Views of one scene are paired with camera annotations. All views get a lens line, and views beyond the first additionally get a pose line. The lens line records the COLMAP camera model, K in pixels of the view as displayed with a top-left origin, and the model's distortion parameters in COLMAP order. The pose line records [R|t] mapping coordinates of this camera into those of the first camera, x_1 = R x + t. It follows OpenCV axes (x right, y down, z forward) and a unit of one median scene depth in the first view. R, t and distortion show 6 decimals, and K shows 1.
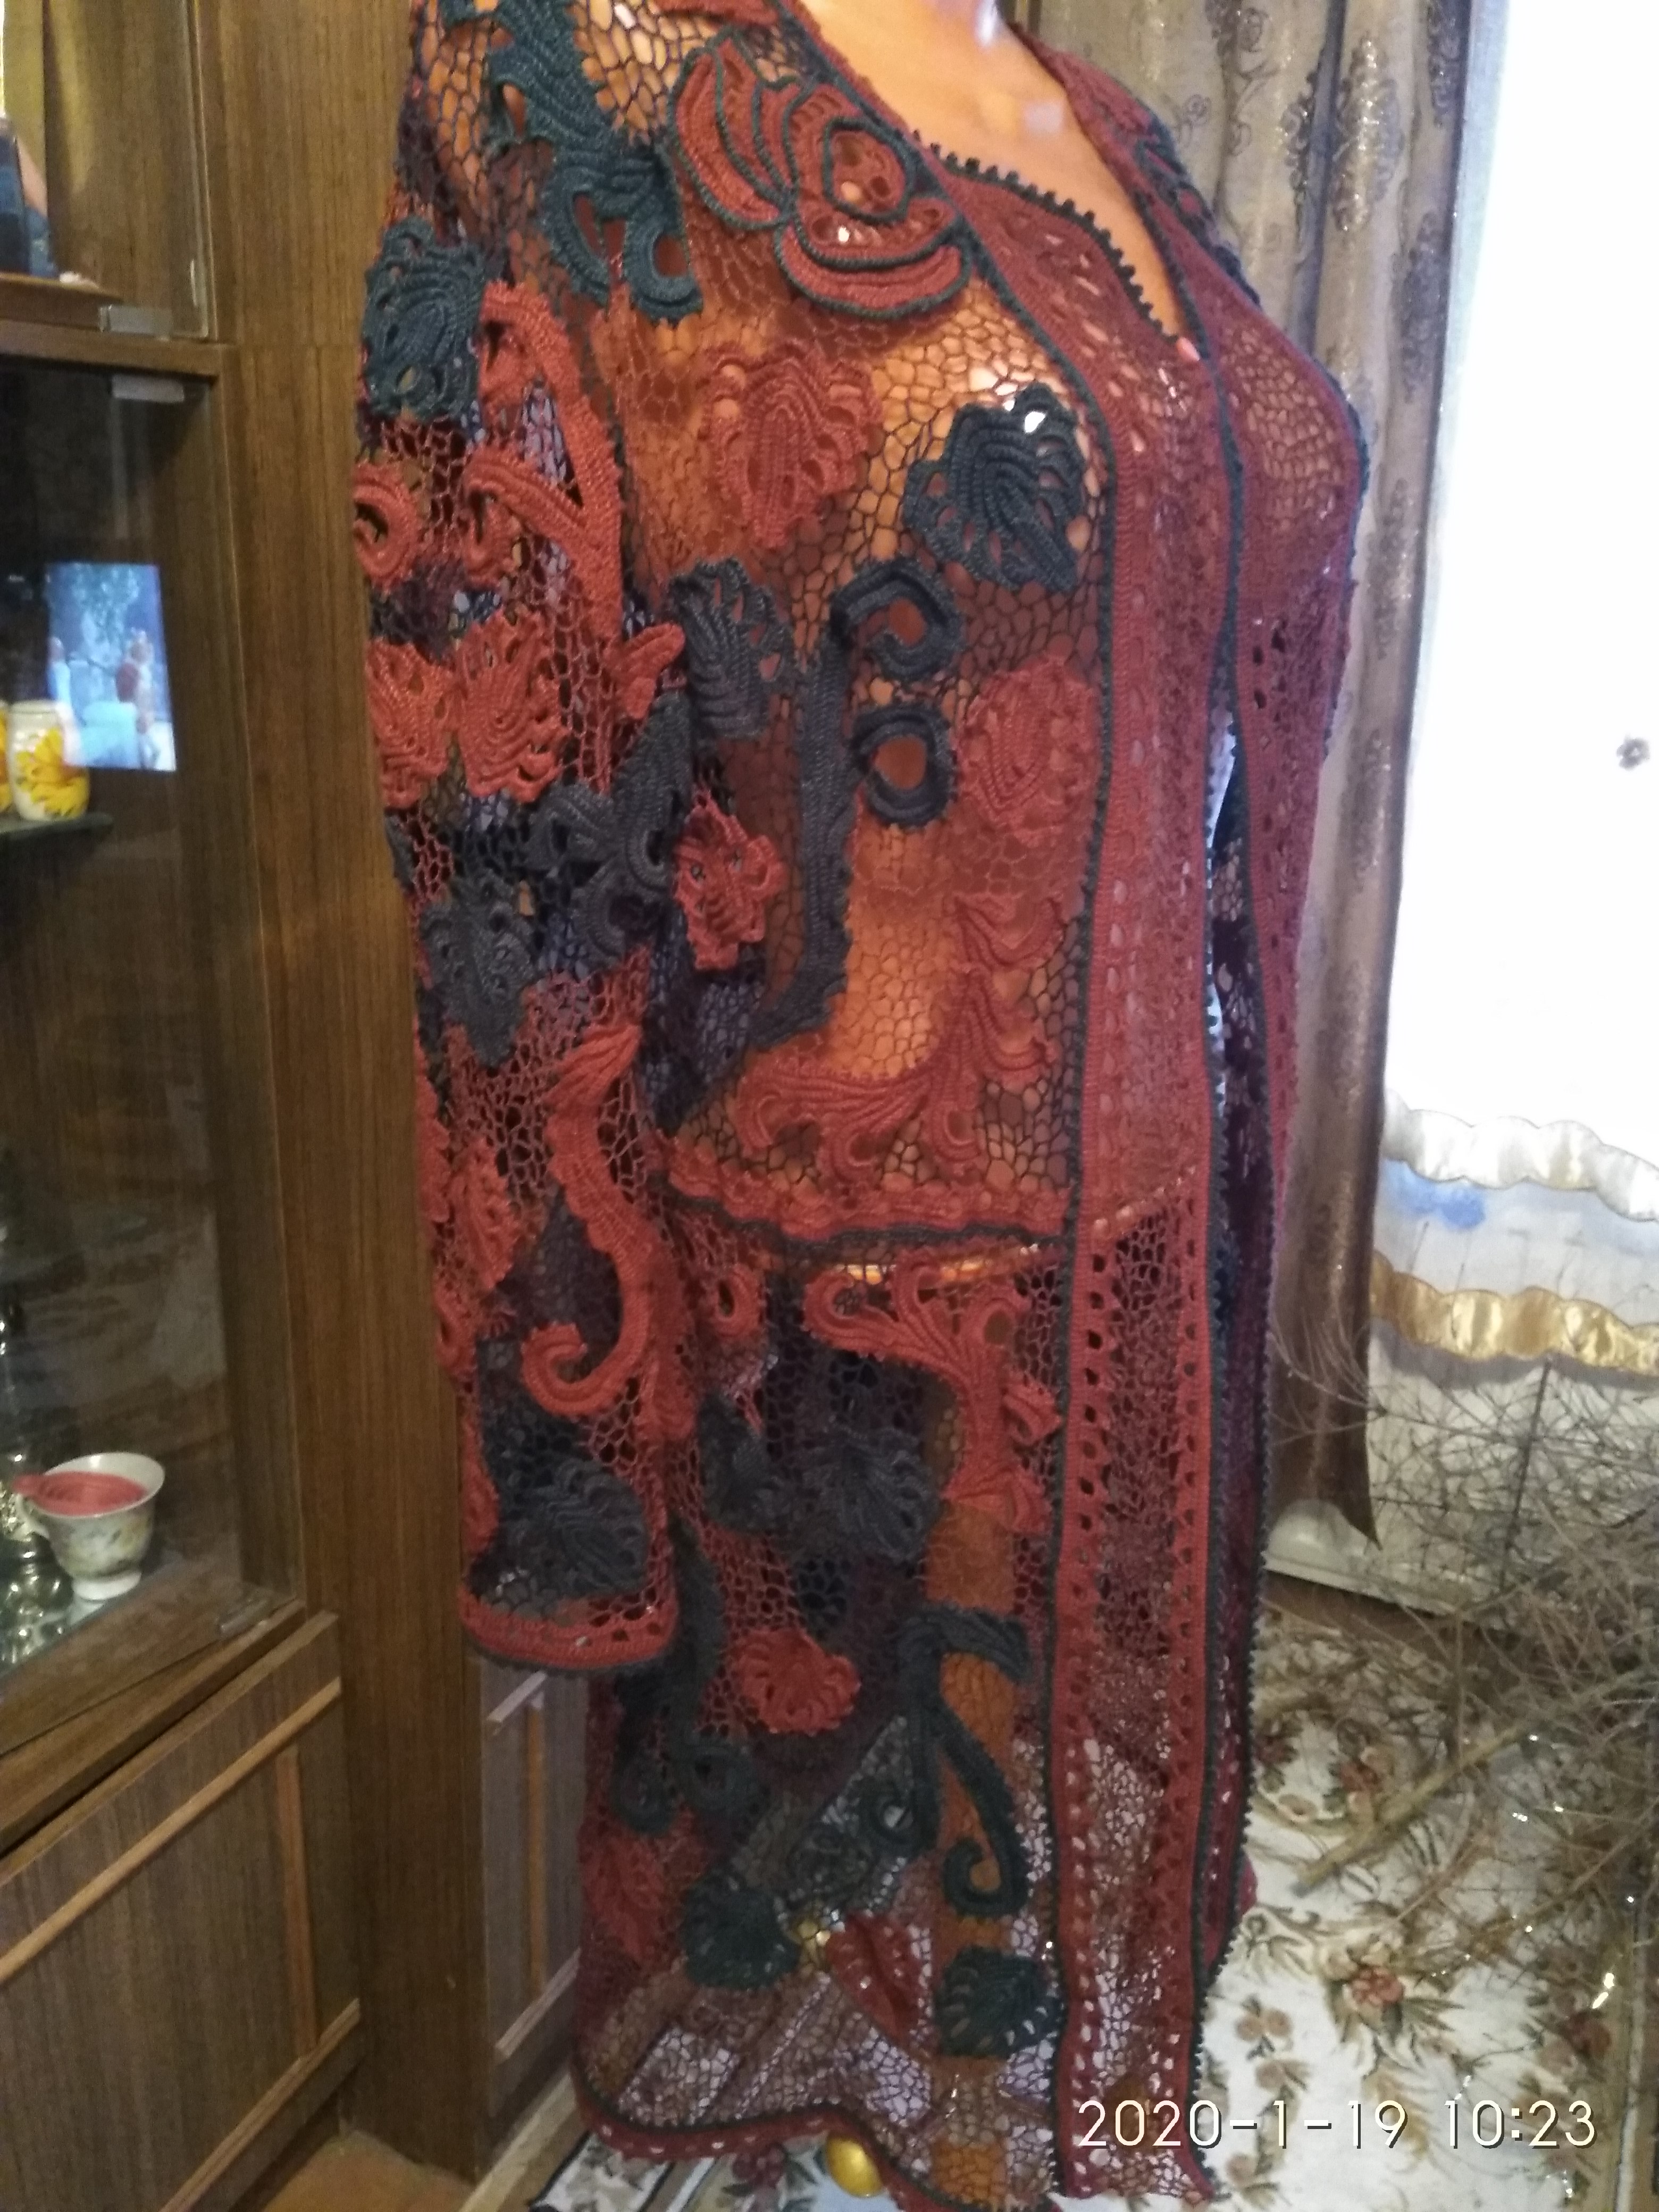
lens RADIAL K [[1761.6, 0, 802.4], [0, 1761.6, 1112.2], [0, 0, 1]] dist [0.072486, -0.077848]
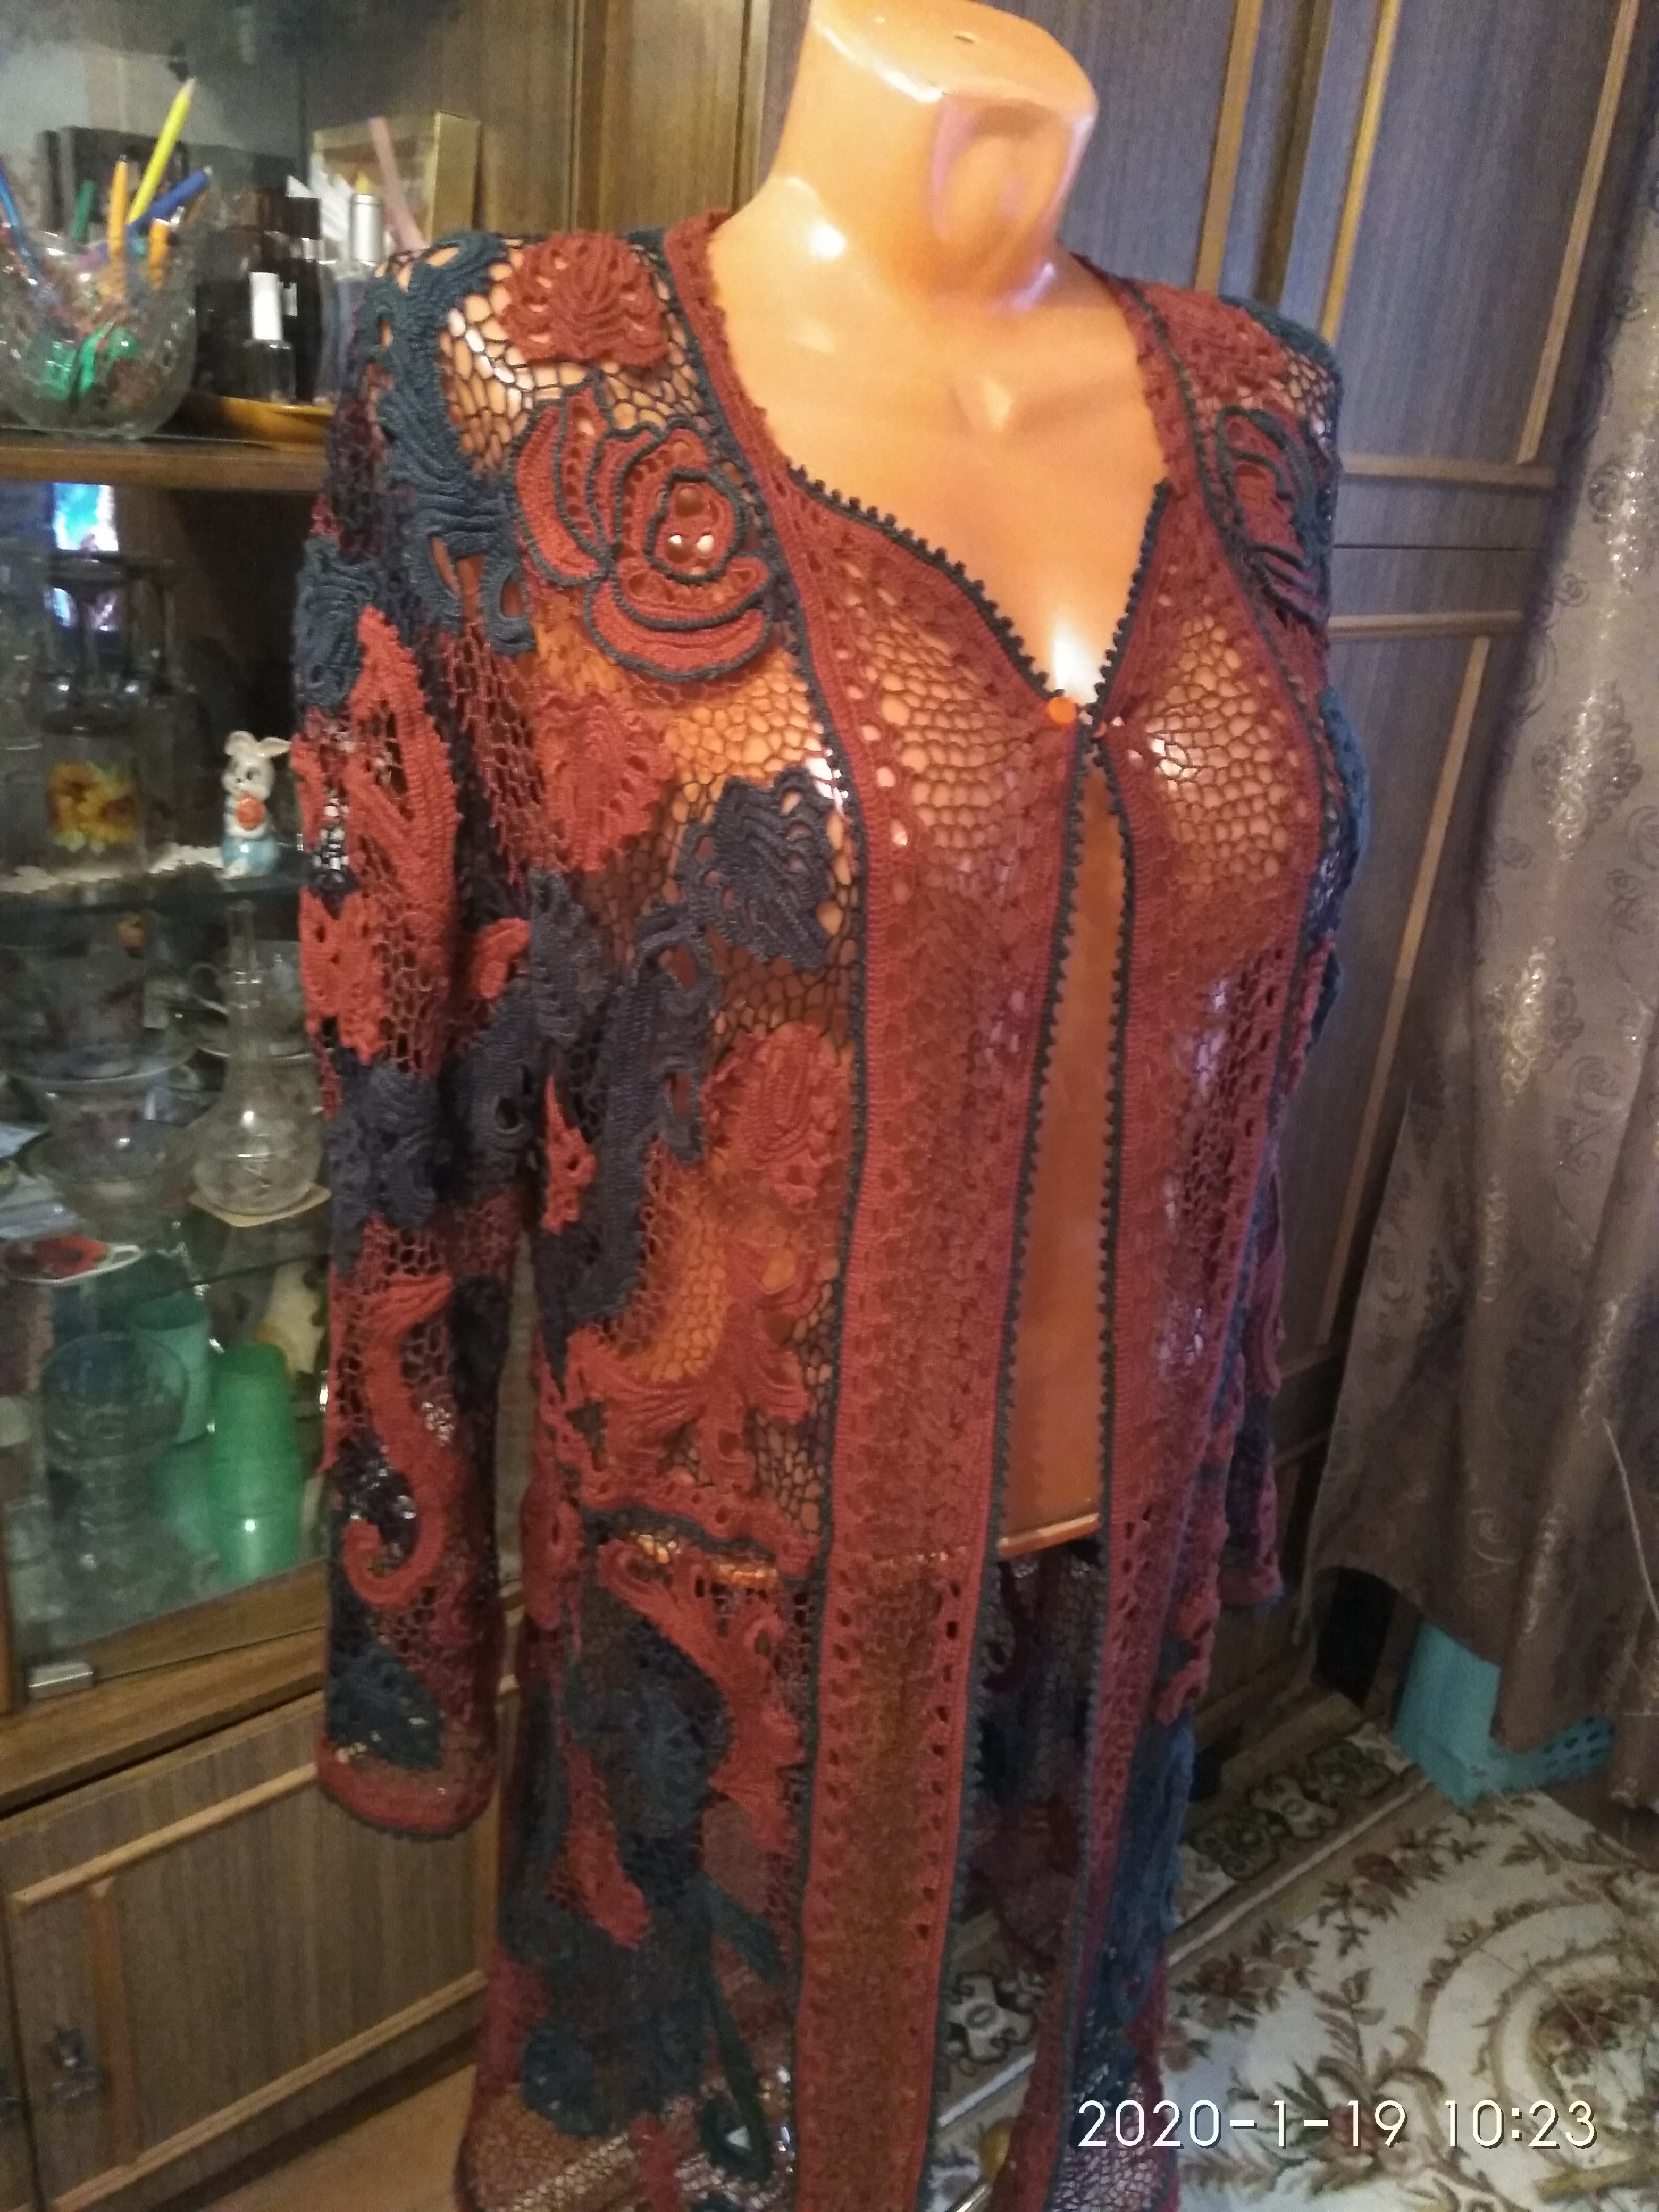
lens RADIAL K [[1761.6, 0, 818.5], [0, 1761.6, 1117.6], [0, 0, 1]] dist [0.072486, -0.077848]
pose [[0.907711, 0.200685, -0.368493, 0.519987], [-0.184401, 0.979648, 0.079288, -0.292012], [0.376905, -0.004020, 0.926243, 0.111507]]
